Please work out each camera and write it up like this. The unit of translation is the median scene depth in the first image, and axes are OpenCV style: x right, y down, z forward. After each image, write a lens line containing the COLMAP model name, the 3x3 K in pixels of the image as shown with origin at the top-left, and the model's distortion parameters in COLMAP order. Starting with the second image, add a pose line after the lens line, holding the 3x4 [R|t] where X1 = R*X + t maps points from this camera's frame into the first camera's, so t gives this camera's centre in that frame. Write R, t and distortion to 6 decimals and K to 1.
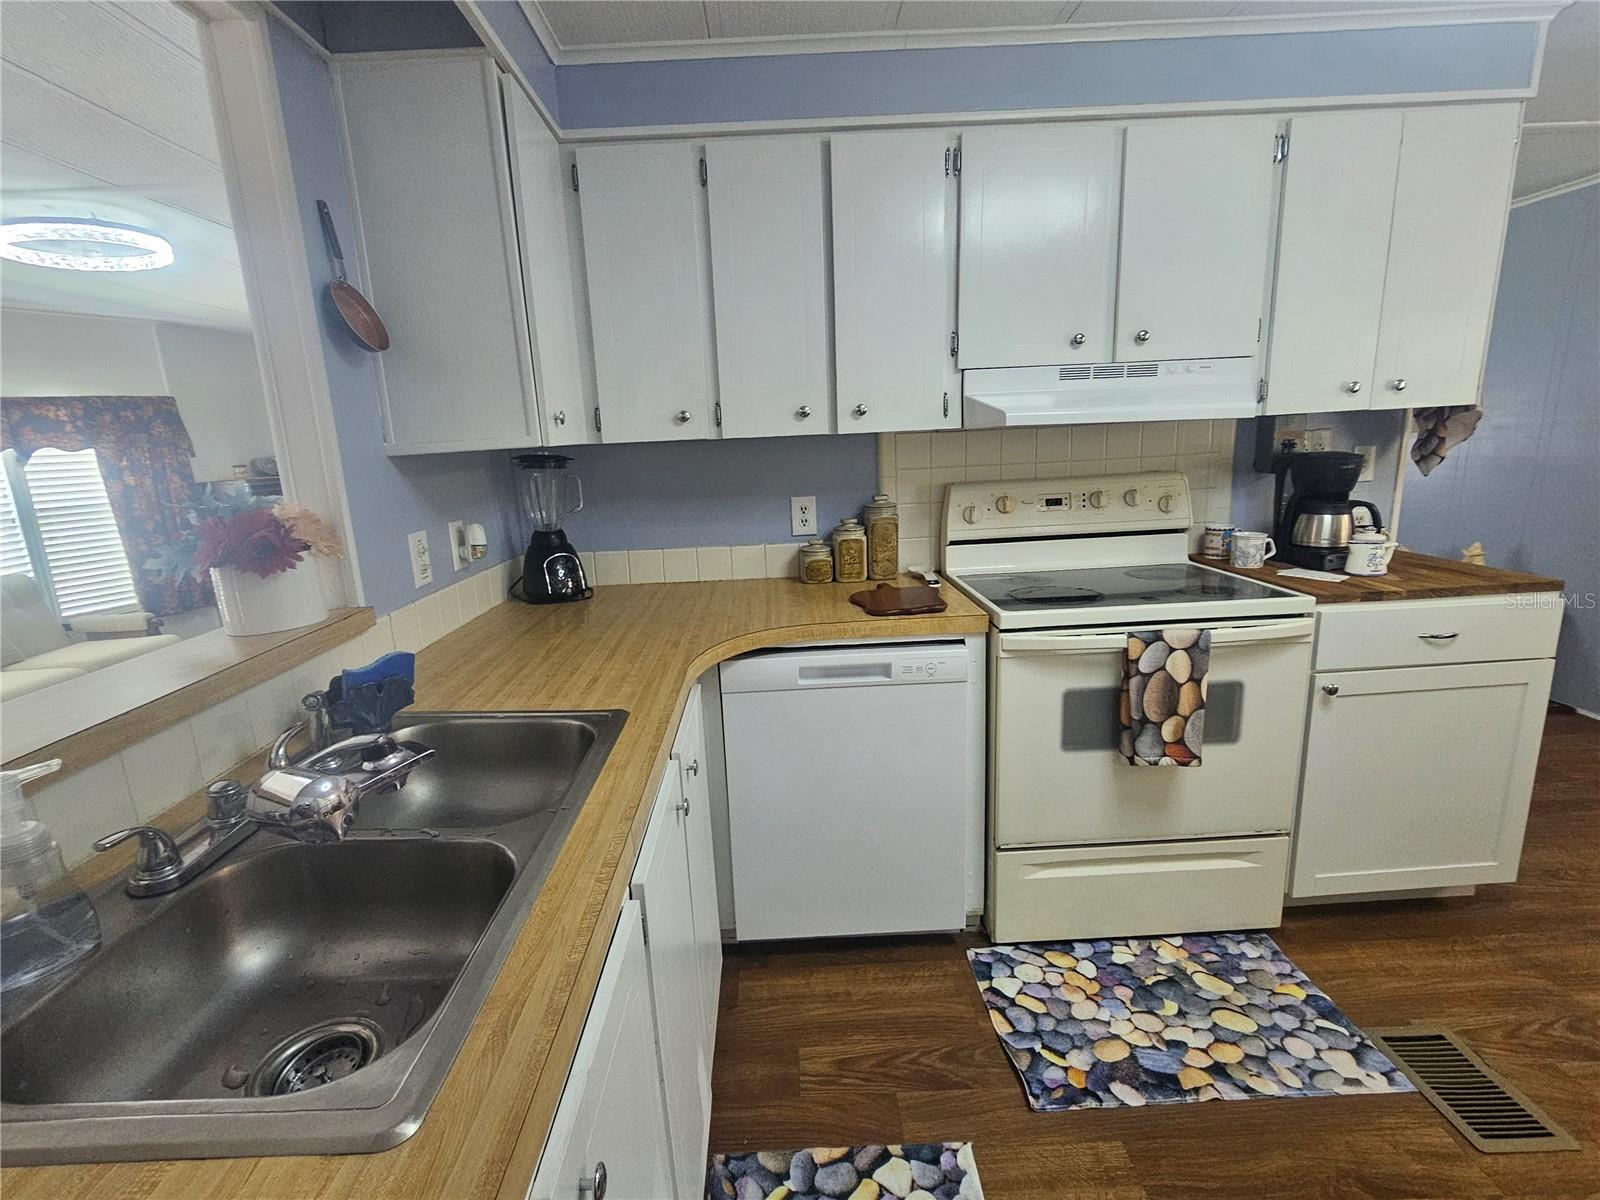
lens RADIAL K [[739.7, 0, 800.0], [0, 739.7, 600.0], [0, 0, 1]] dist [-0.001597, 0.000164]
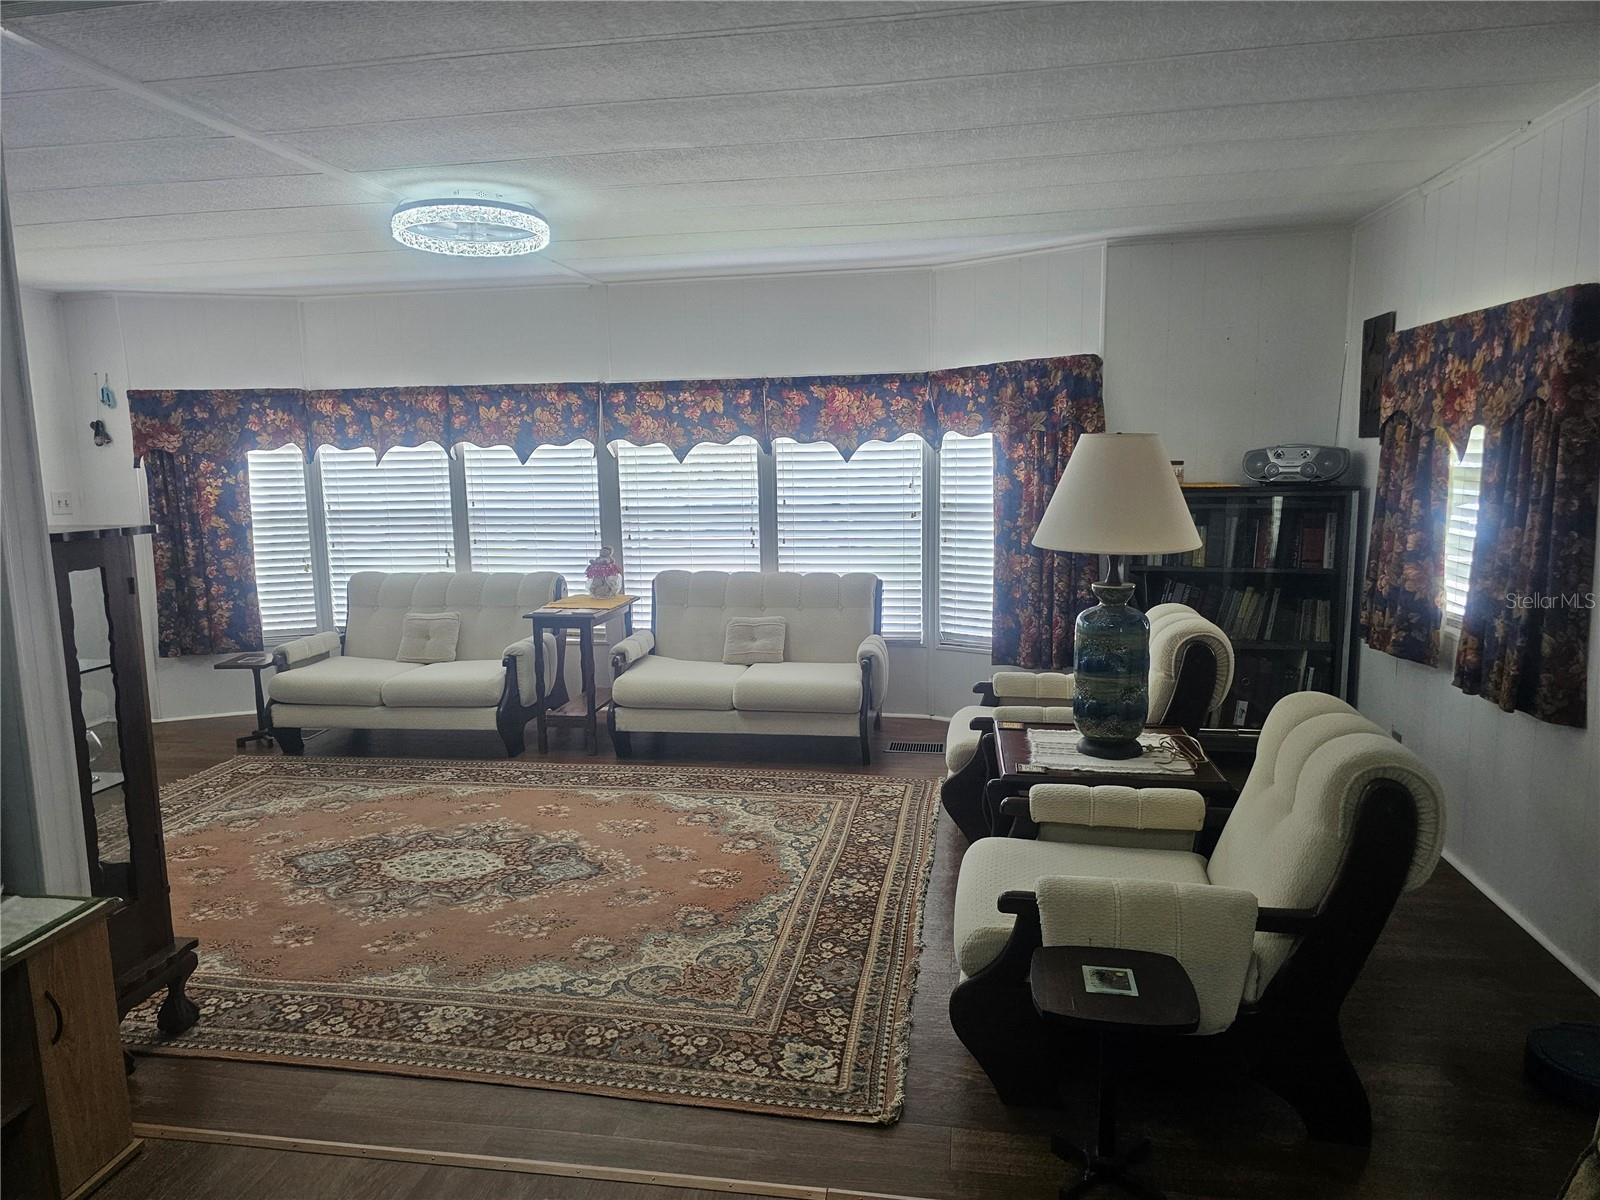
lens RADIAL K [[1067.8, 0, 778.5], [0, 1067.8, 606.6], [0, 0, 1]] dist [0.082381, -0.115165]
pose [[-0.212570, 0.198608, -0.956749, 0.187740], [-0.178248, 0.954816, 0.237810, -0.261031], [0.960750, 0.221090, -0.167564, 1.029137]]
